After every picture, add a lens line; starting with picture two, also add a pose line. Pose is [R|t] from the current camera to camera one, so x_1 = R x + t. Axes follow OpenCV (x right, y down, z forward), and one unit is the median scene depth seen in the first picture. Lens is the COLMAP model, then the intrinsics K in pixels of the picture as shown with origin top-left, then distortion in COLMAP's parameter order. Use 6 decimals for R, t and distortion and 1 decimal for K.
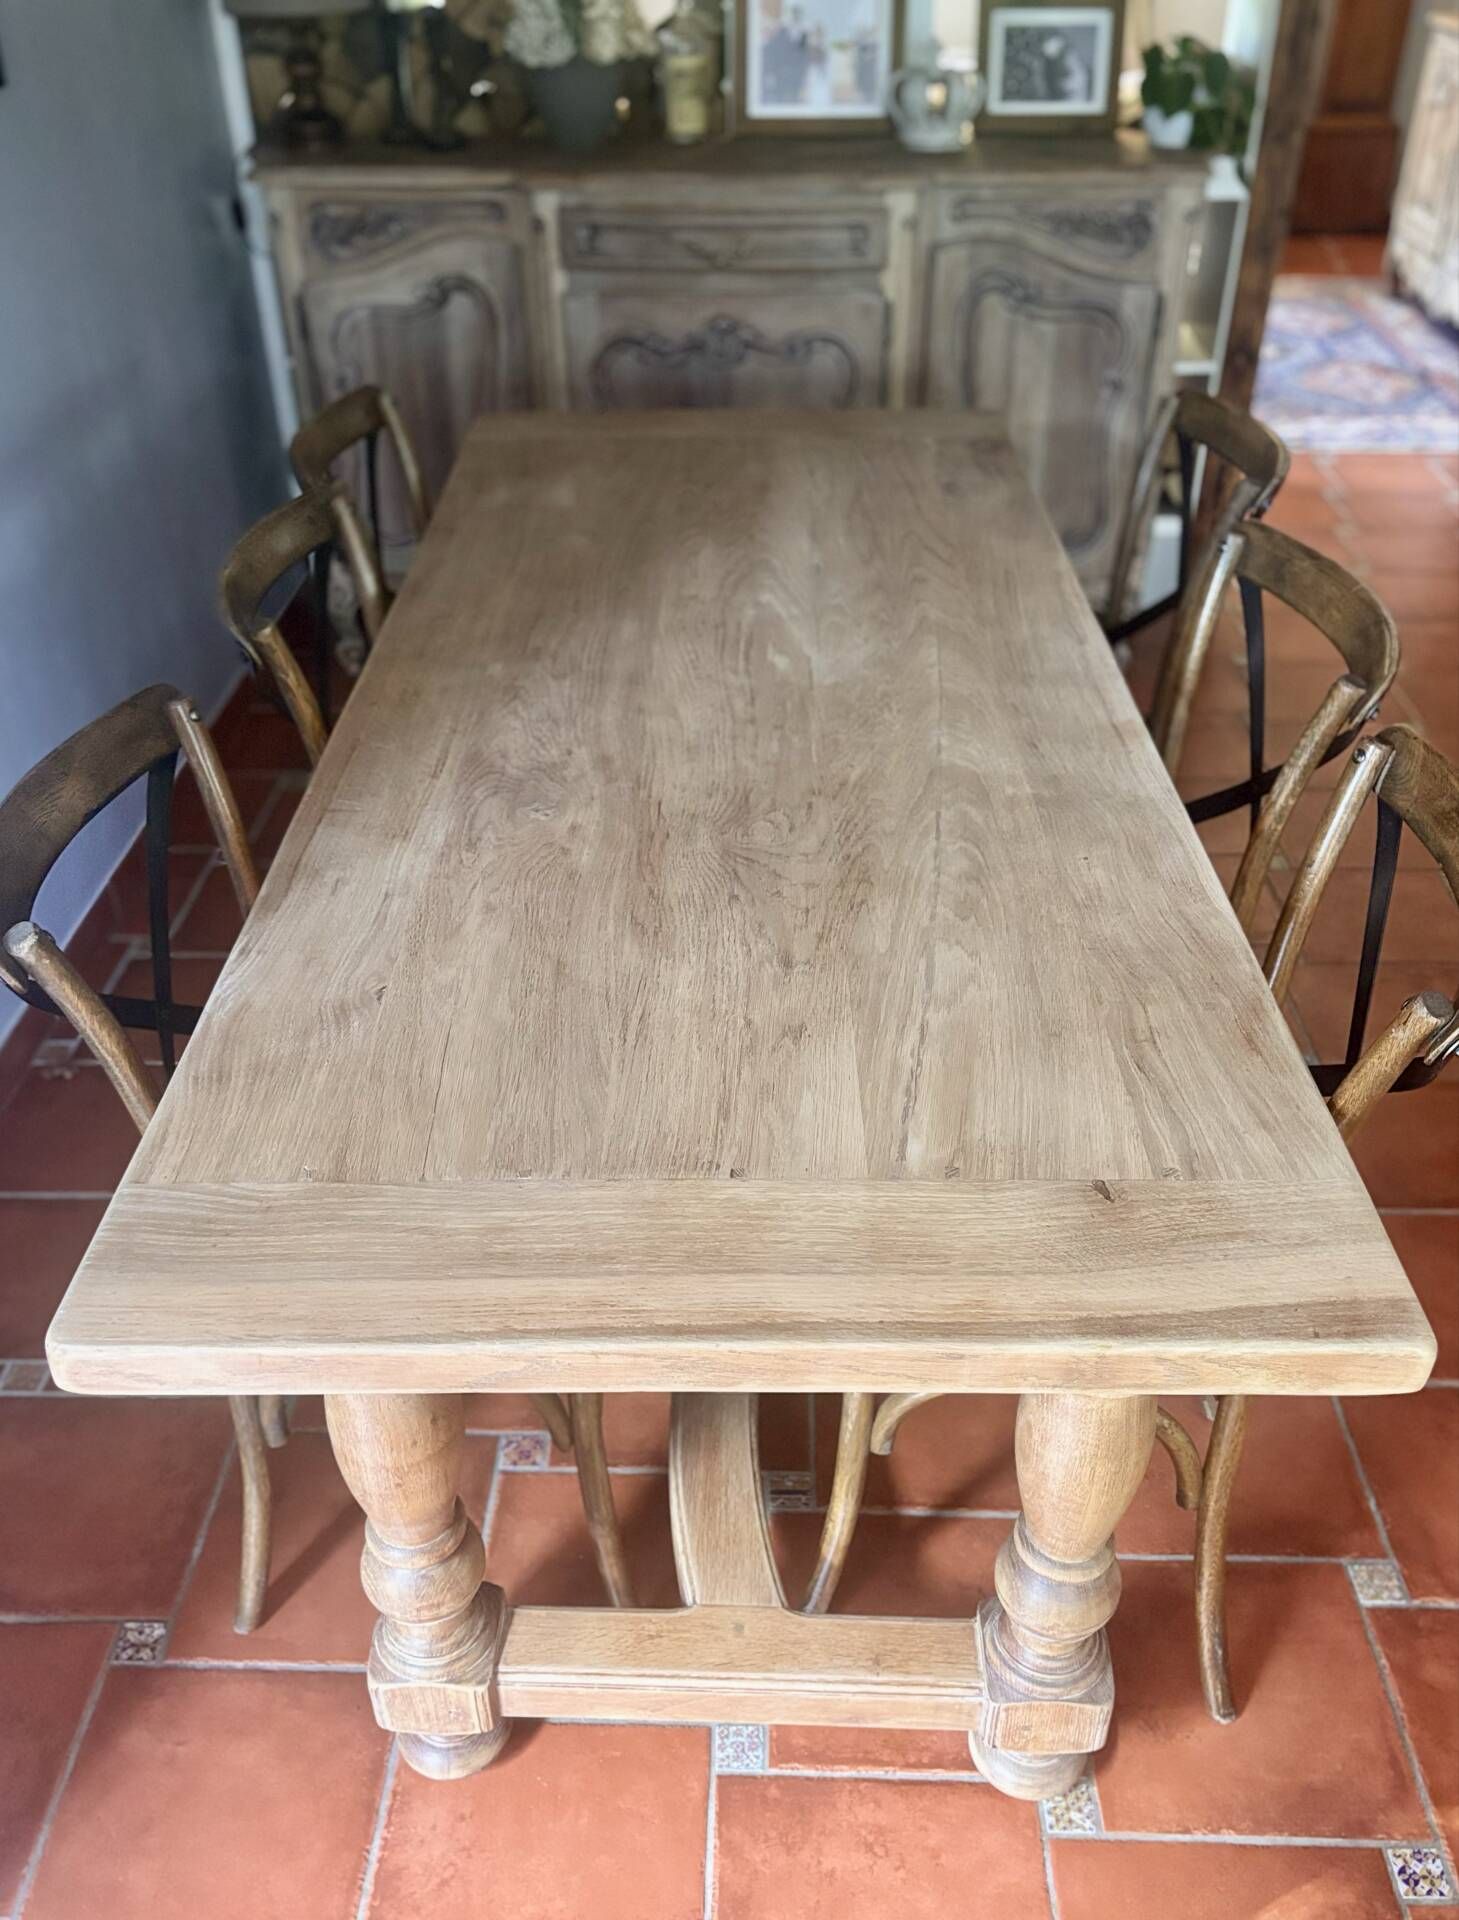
lens RADIAL K [[1589.0, 0, 718.6], [0, 1589.0, 1079.2], [0, 0, 1]] dist [0.014309, -0.000433]
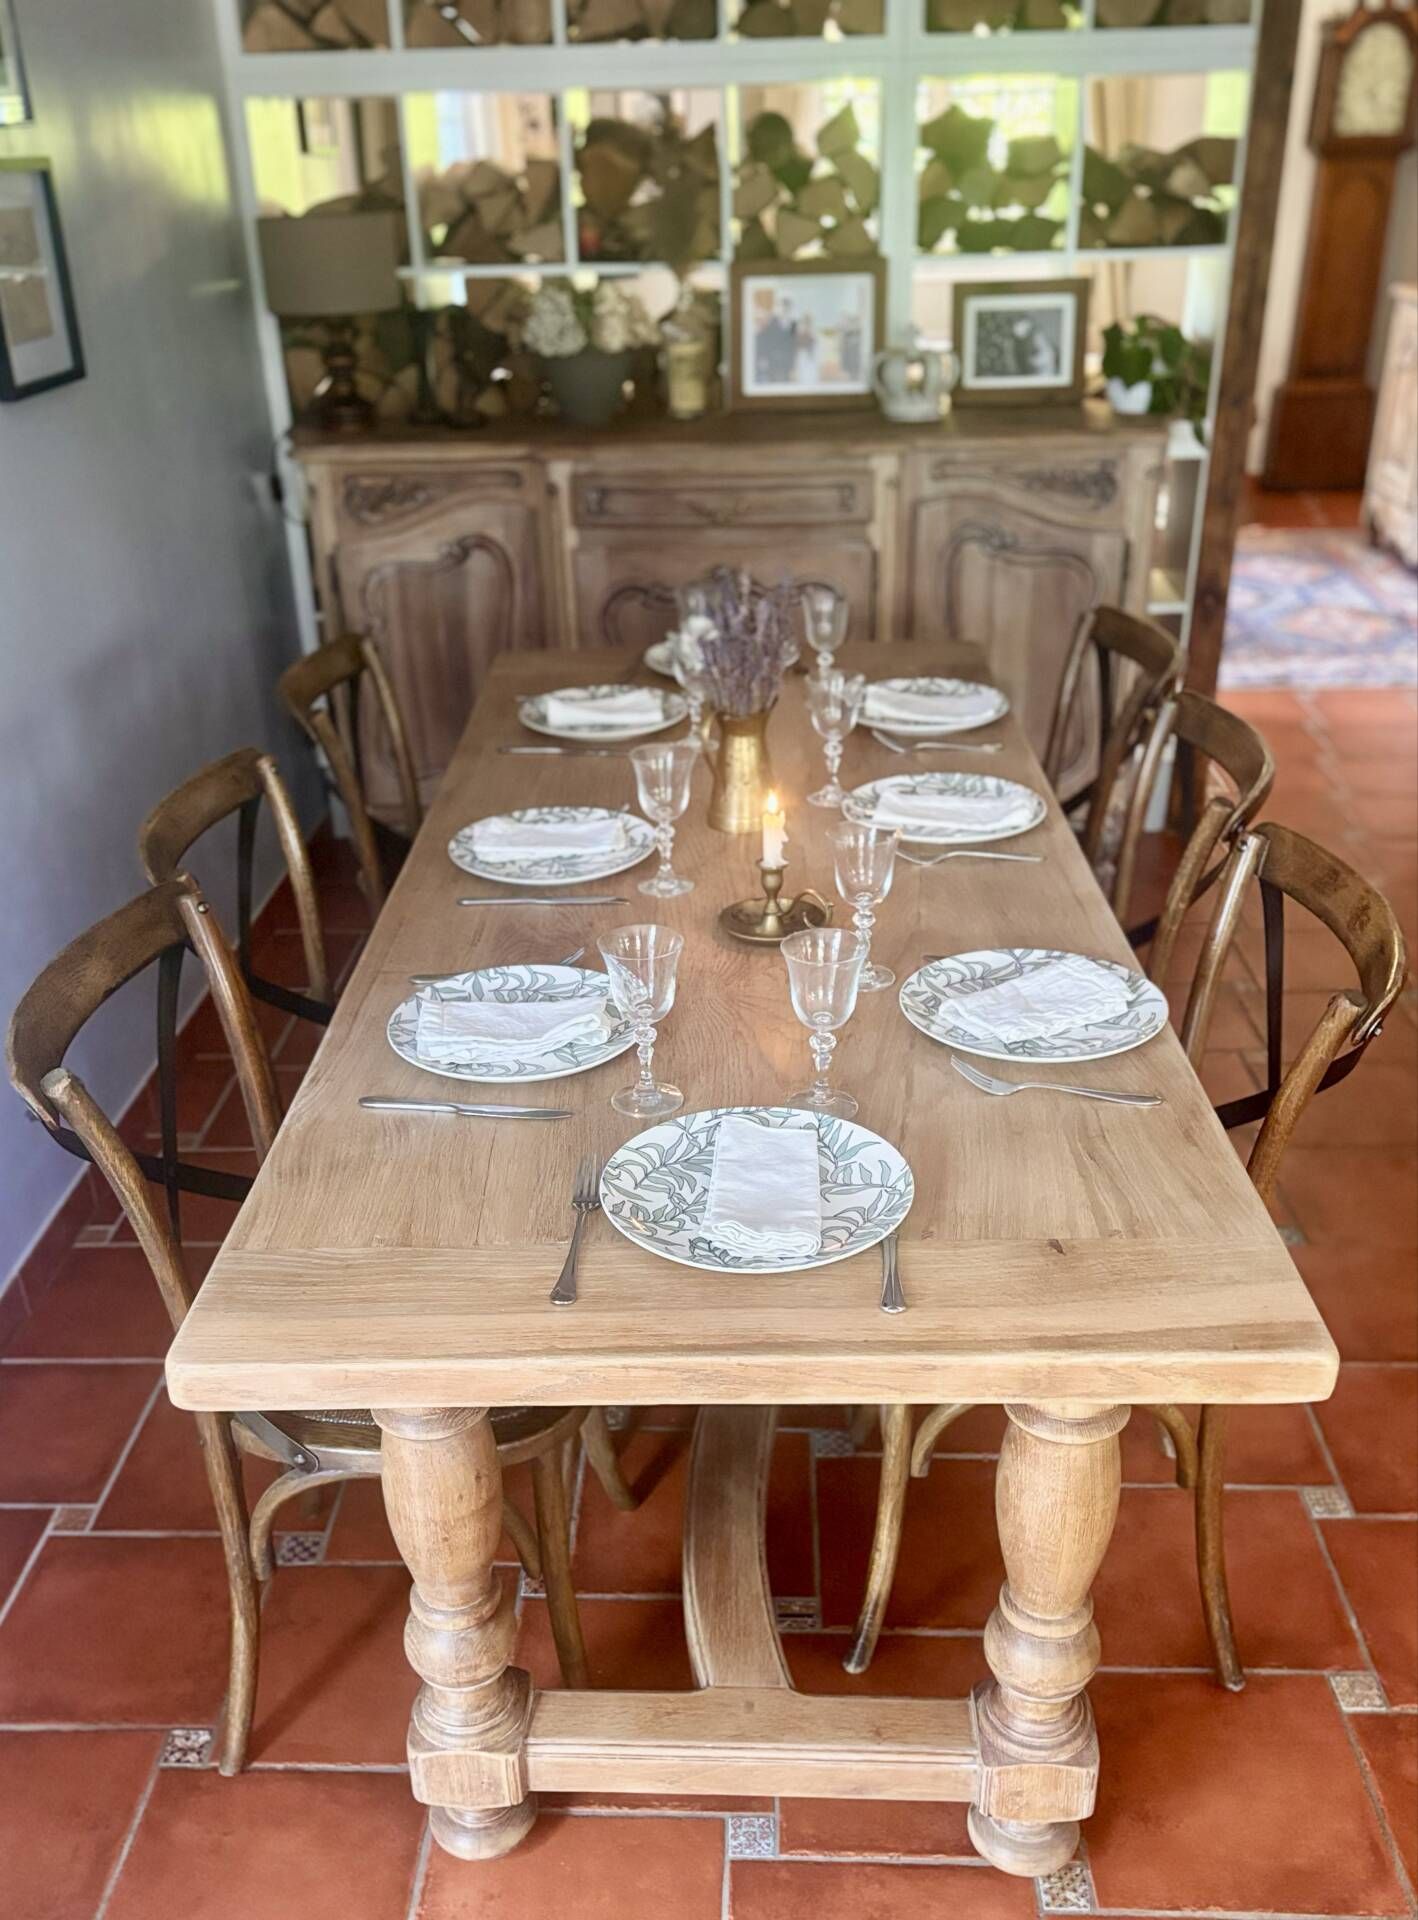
lens RADIAL K [[1675.5, 0, 686.2], [0, 1675.5, 1147.4], [0, 0, 1]] dist [0.008755, 0.007763]
pose [[0.999747, -0.009026, -0.020587, -0.003305], [0.006464, 0.992596, -0.121287, 0.104452], [0.021530, 0.121124, 0.992404, -0.170845]]
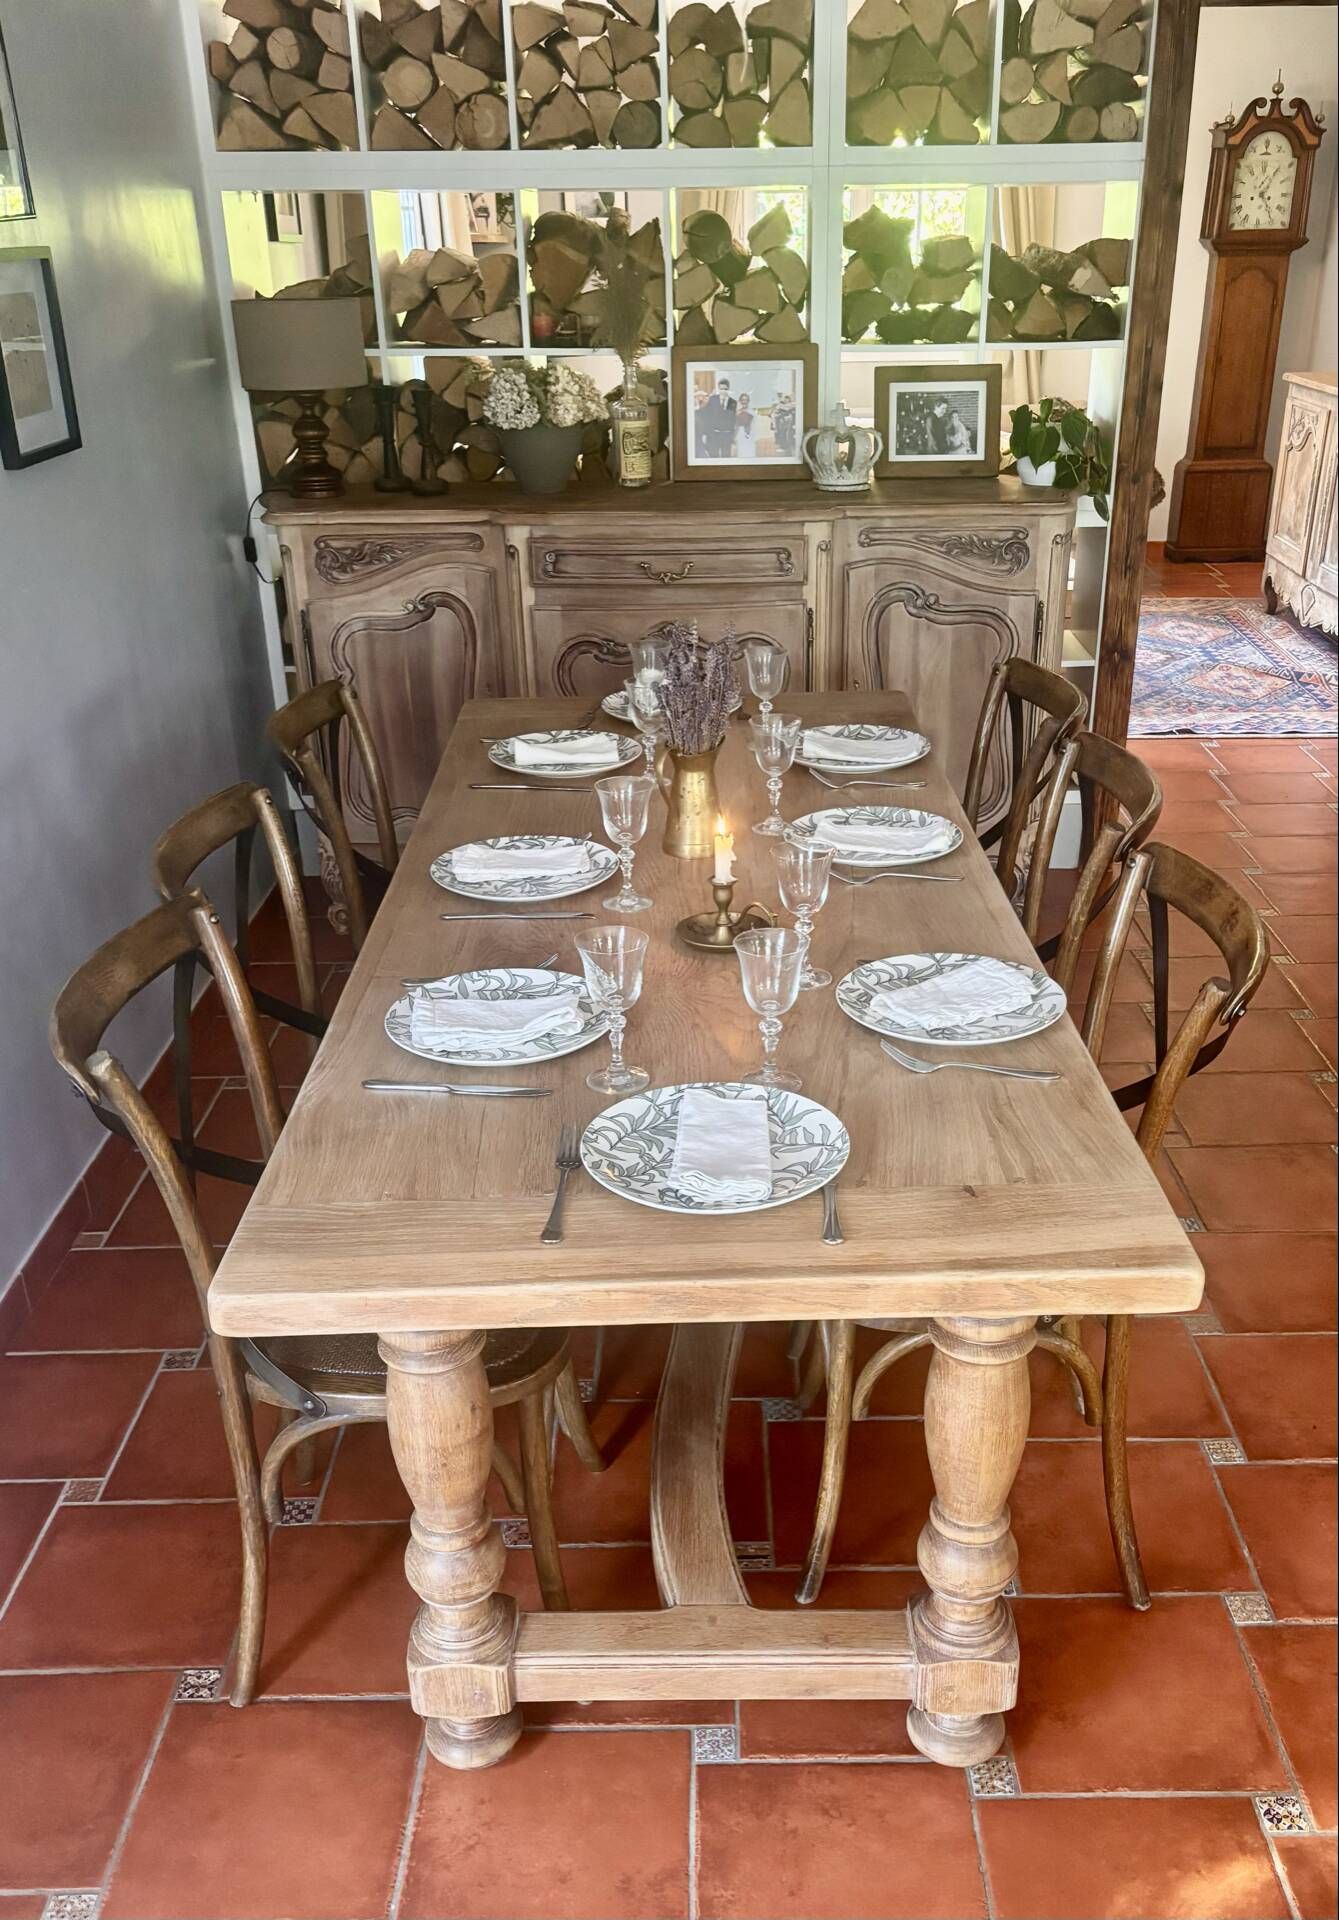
lens RADIAL K [[1650.9, 0, 712.5], [0, 1650.9, 1138.9], [0, 0, 1]] dist [0.011928, 0.001661]
pose [[0.999398, -0.020147, 0.028240, -0.015113], [0.024250, 0.987864, -0.153416, 0.171426], [-0.024807, 0.154008, 0.987758, -0.295007]]
